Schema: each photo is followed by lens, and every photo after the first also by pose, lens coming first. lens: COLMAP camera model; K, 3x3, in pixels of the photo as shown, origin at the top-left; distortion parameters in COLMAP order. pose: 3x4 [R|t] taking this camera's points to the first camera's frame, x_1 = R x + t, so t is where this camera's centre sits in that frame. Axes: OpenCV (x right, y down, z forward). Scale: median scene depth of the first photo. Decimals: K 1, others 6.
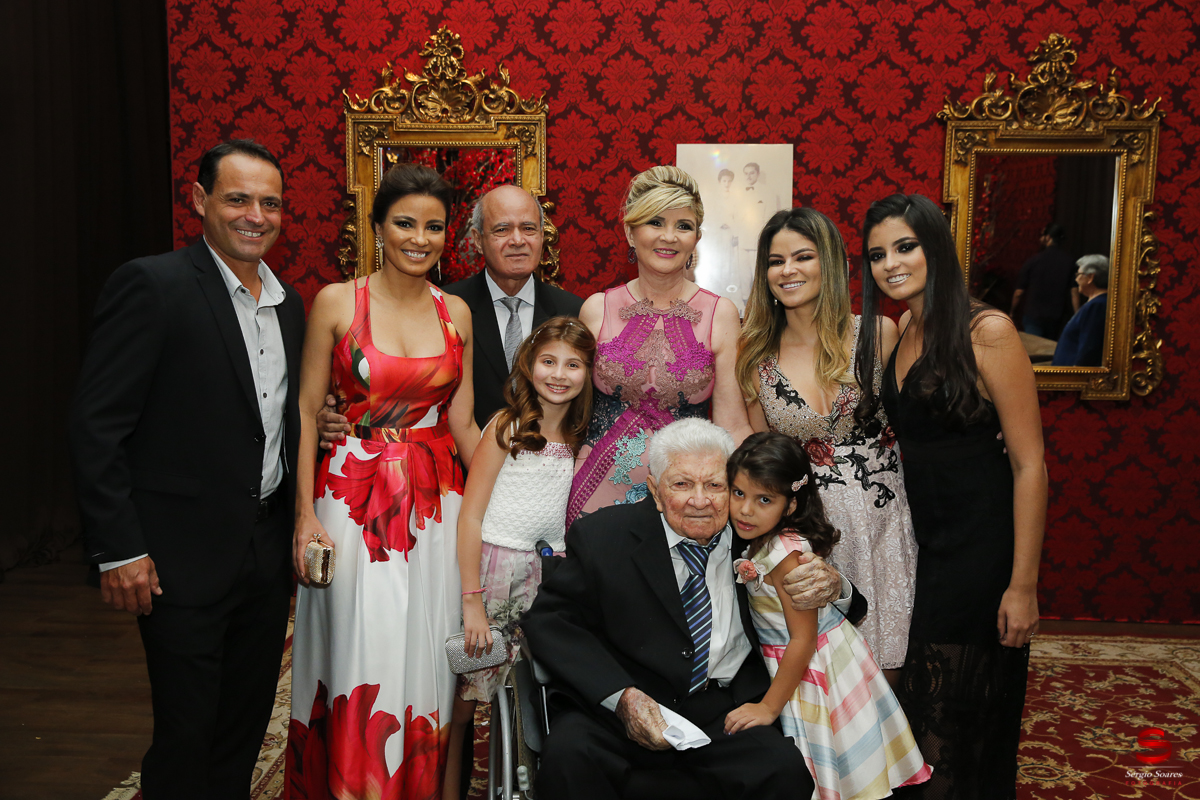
lens RADIAL K [[1207.2, 0, 606.6], [0, 1207.2, 404.4], [0, 0, 1]] dist [0.038895, 0.000000]
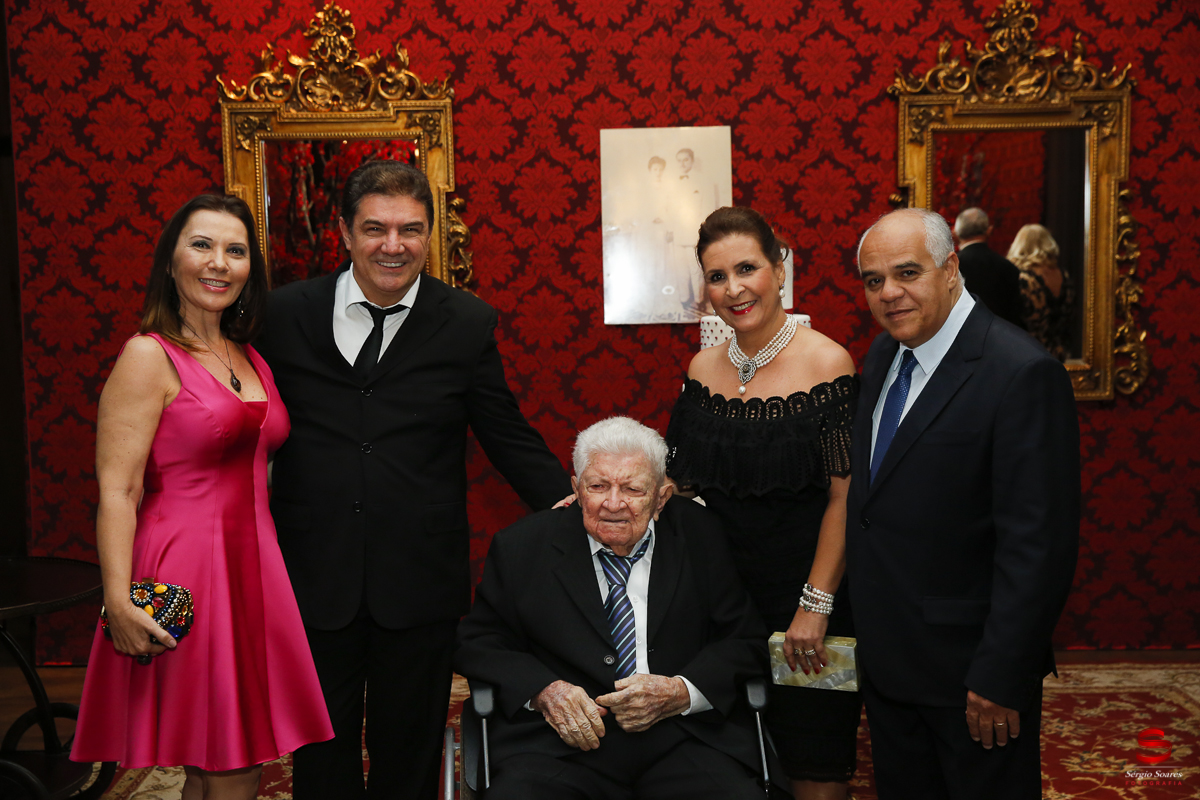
lens RADIAL K [[1606.6, 0, 595.1], [0, 1606.6, 410.3], [0, 0, 1]] dist [0.118466, 0.000000]
pose [[0.997710, -0.035296, 0.057692, -0.021604], [0.037197, 0.998789, -0.032213, 0.028894], [-0.056485, 0.034285, 0.997815, -0.174924]]
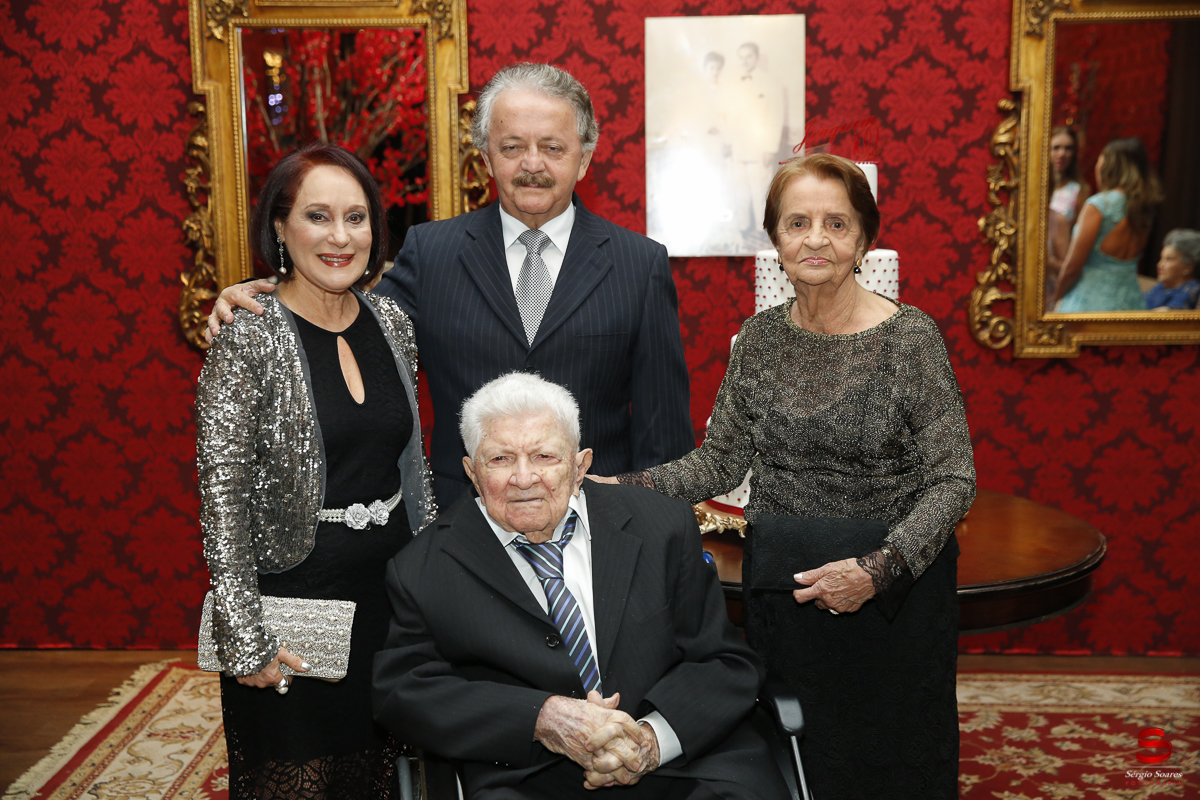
lens RADIAL K [[1606.6, 0, 603.5], [0, 1606.6, 402.9], [0, 0, 1]] dist [0.118466, 0.000000]
pose [[0.999608, -0.021584, 0.017836, 0.009941], [0.021424, 0.999729, 0.009100, 0.007902], [-0.018028, -0.008714, 0.999800, 0.020006]]
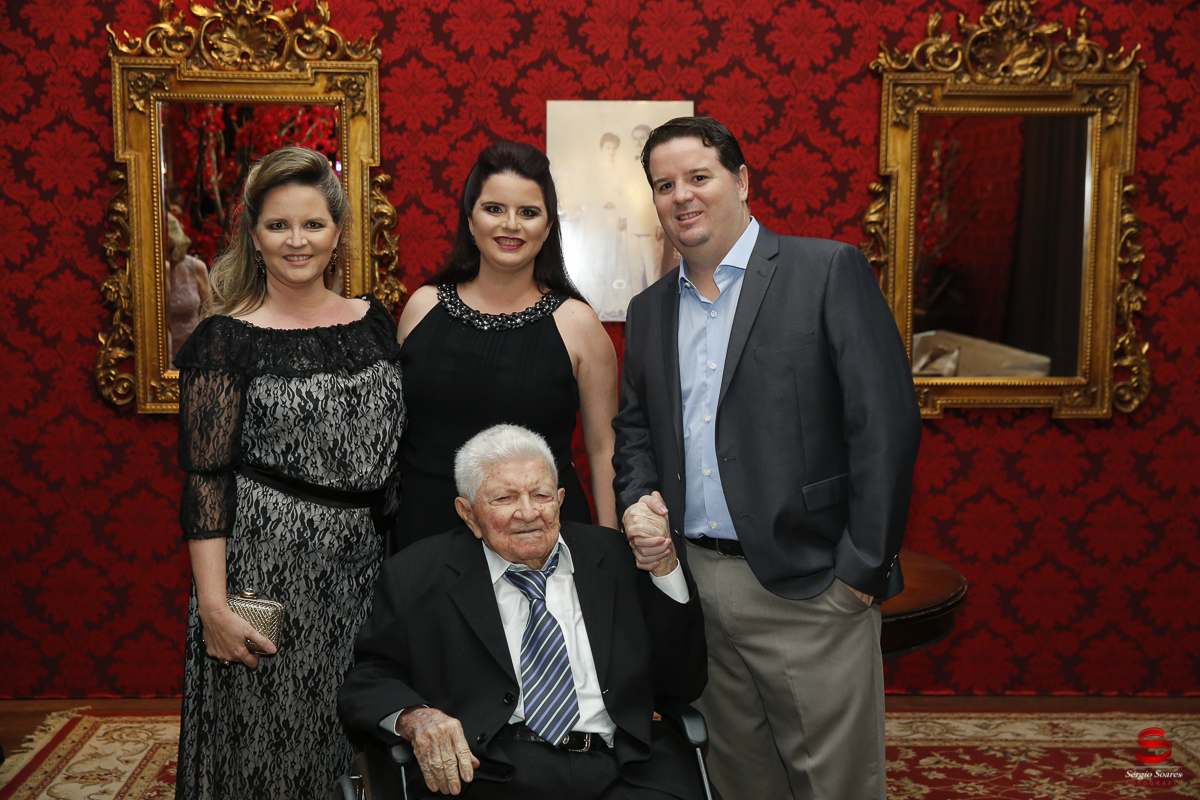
lens RADIAL K [[1606.6, 0, 599.8], [0, 1606.6, 403.5], [0, 0, 1]] dist [0.118466, 0.000000]
pose [[0.995436, -0.014194, 0.094375, -0.009735], [0.016697, 0.999528, -0.025777, 0.009116], [-0.093965, 0.027235, 0.995203, -0.041993]]
